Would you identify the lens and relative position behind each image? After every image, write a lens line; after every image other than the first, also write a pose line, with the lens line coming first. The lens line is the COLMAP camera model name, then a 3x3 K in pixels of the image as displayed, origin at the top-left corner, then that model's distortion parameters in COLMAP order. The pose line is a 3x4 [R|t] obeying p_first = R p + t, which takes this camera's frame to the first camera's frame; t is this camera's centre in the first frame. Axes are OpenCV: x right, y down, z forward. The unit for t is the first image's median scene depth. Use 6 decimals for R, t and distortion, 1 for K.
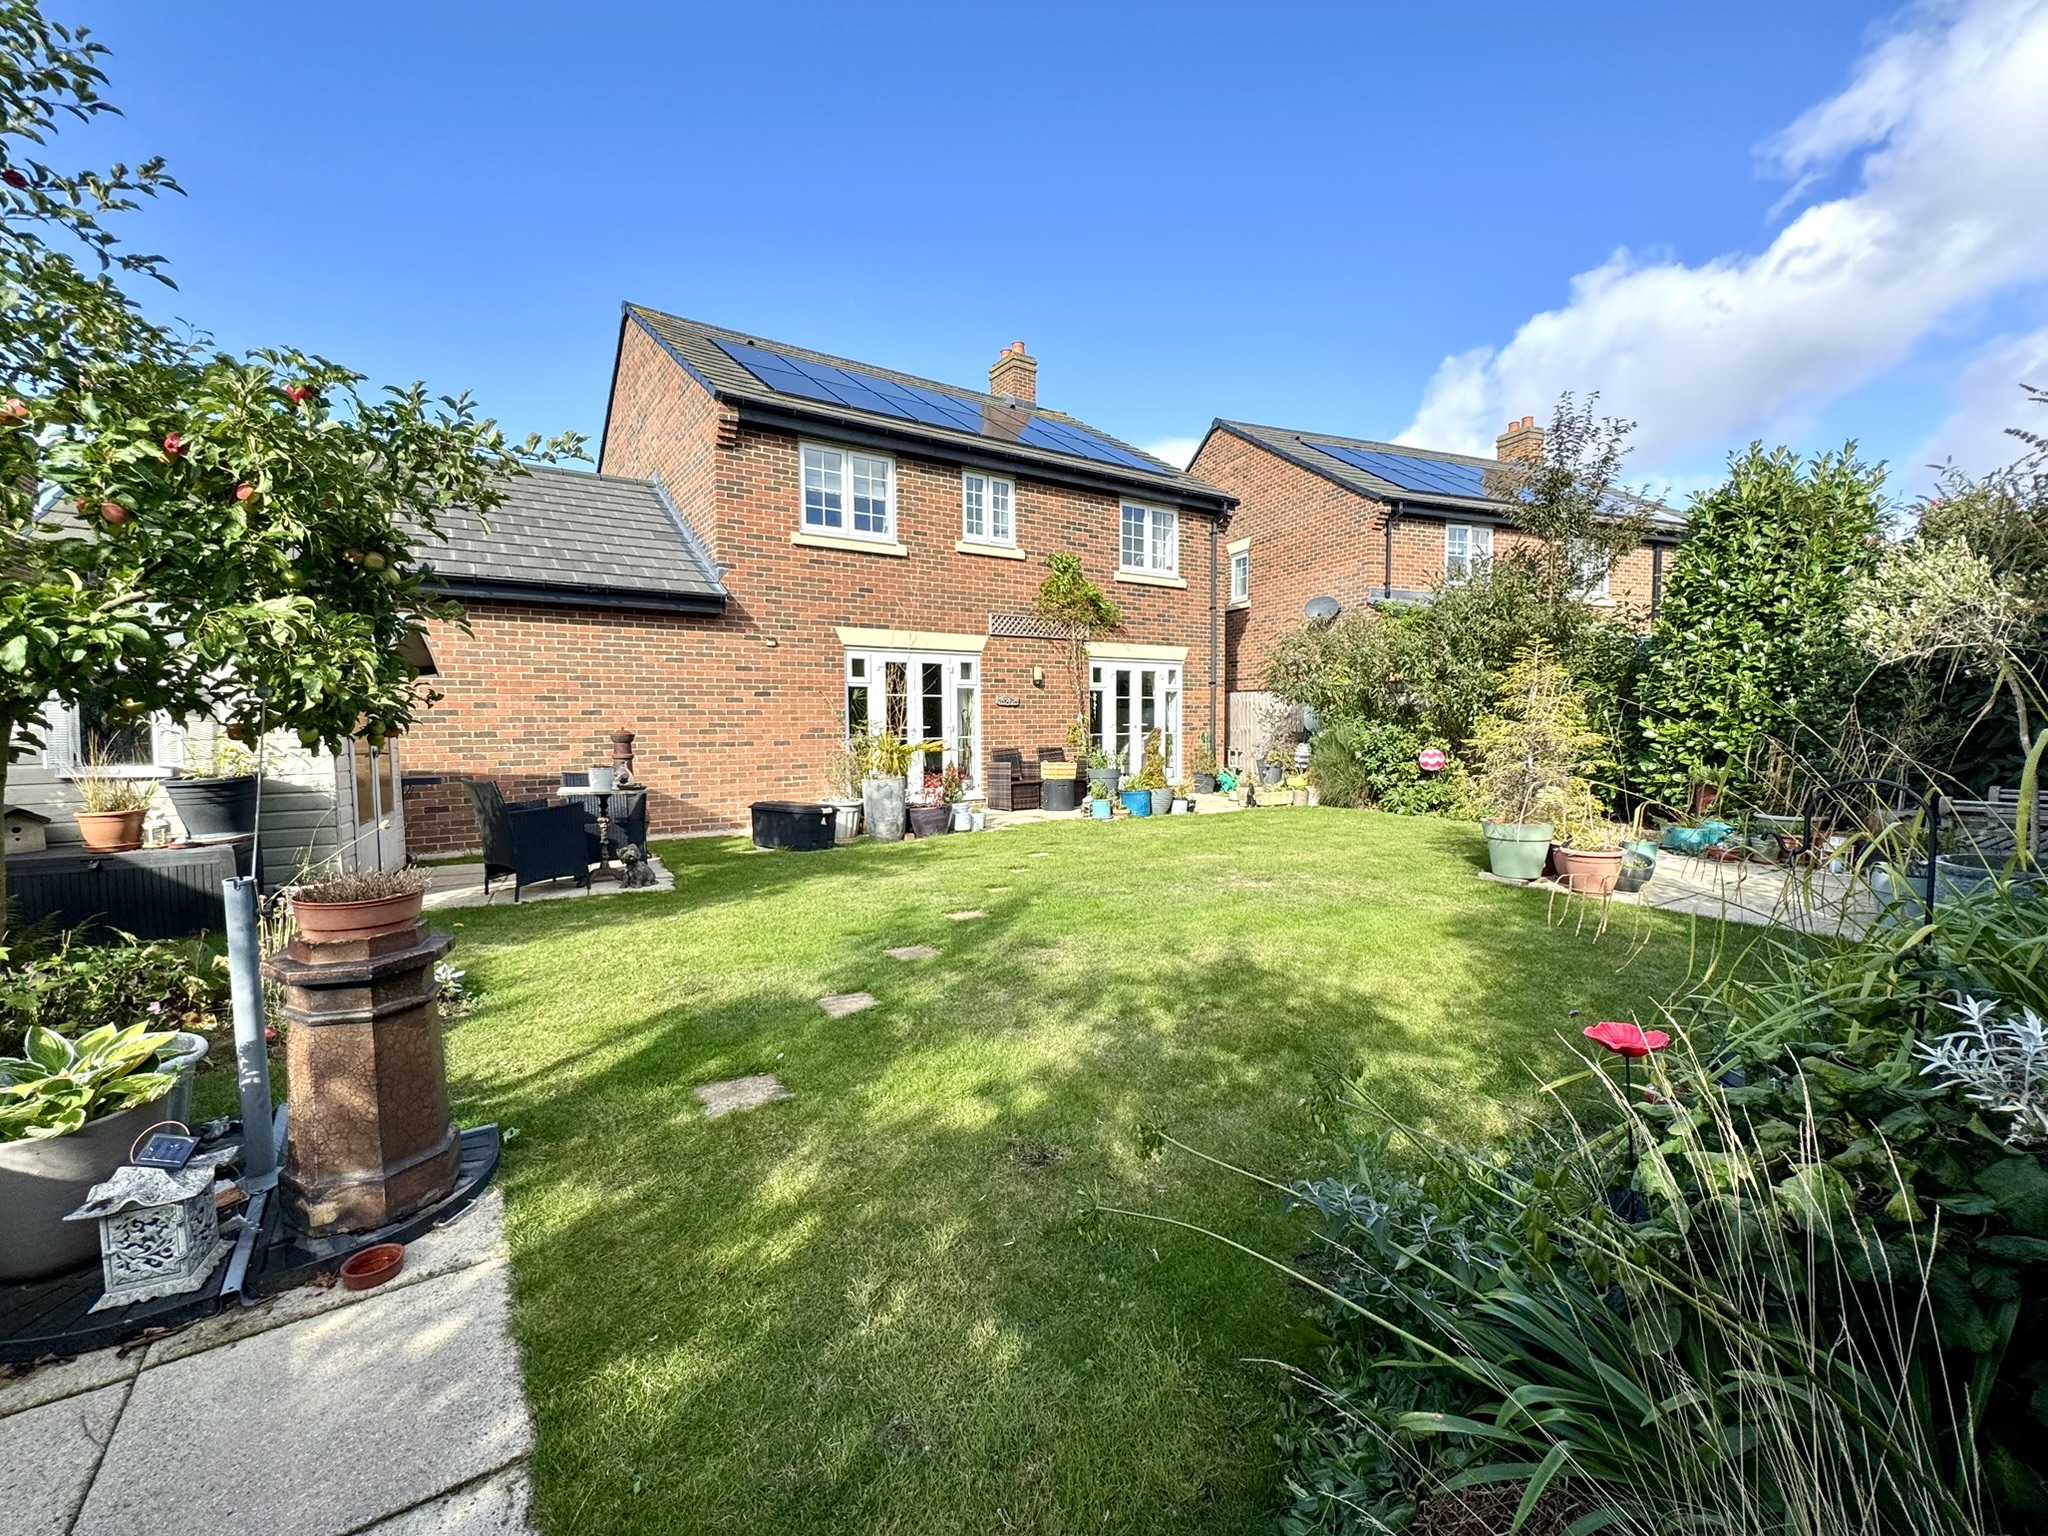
lens RADIAL K [[838.8, 0, 1022.0], [0, 838.8, 781.9], [0, 0, 1]] dist [-0.000483, 0.000375]
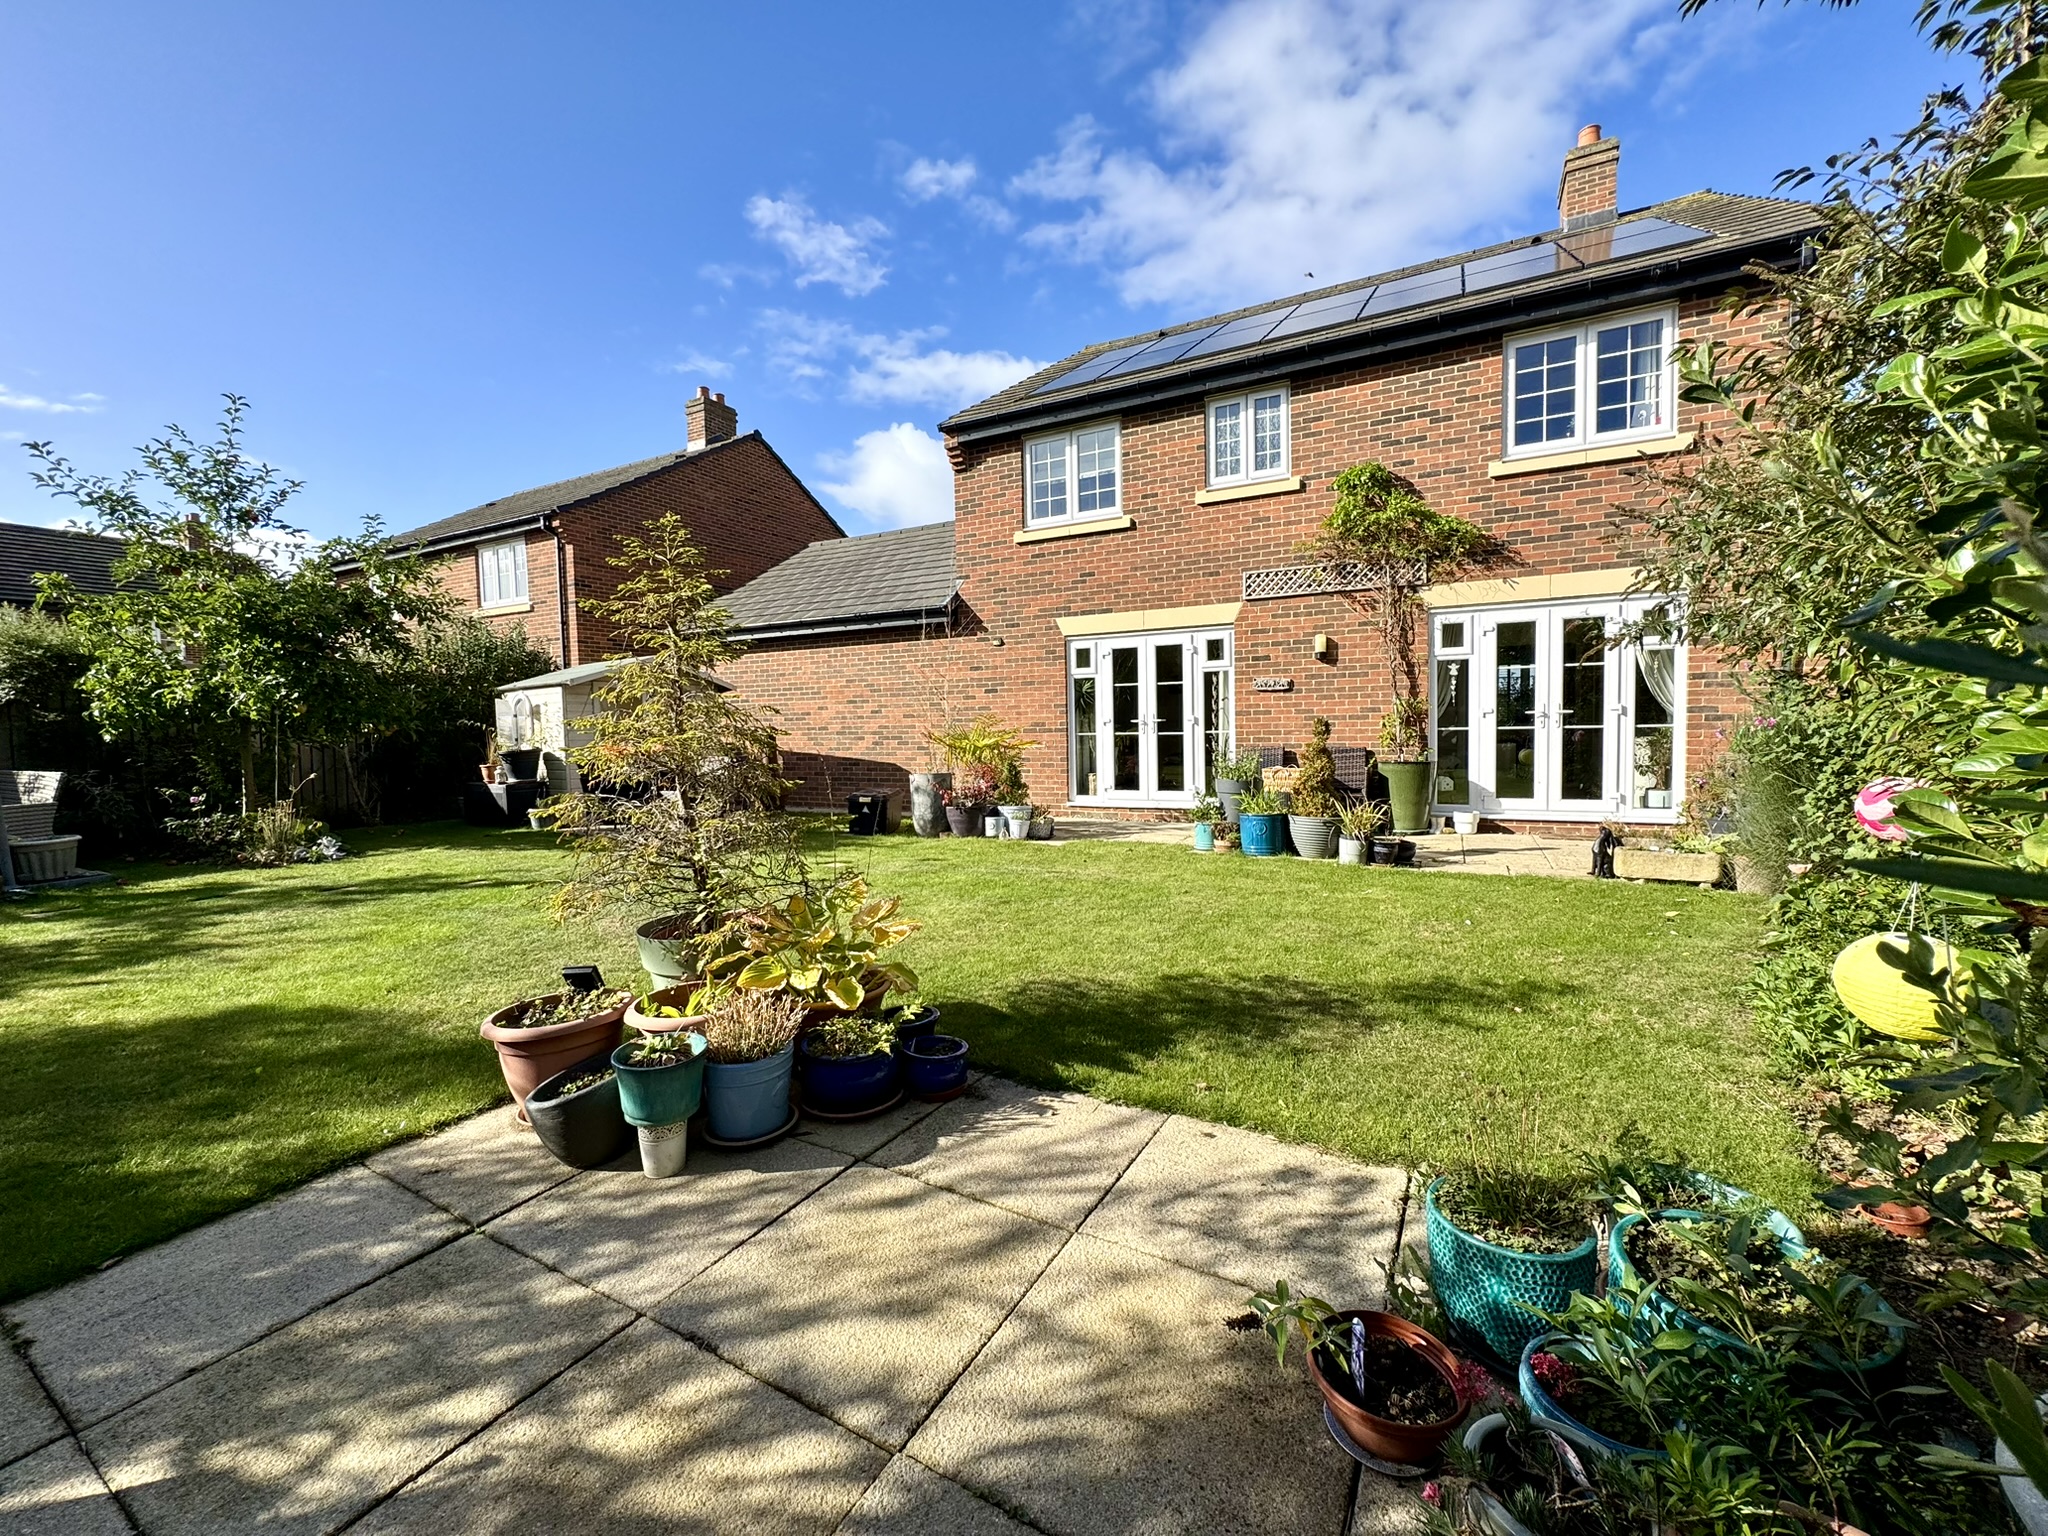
lens RADIAL K [[838.8, 0, 1022.1], [0, 838.8, 753.8], [0, 0, 1]] dist [-0.000483, 0.000375]
pose [[0.460121, 0.037896, -0.887047, 0.596728], [-0.040621, 0.998941, 0.021606, -0.045427], [0.886927, 0.026091, 0.461173, 0.496612]]
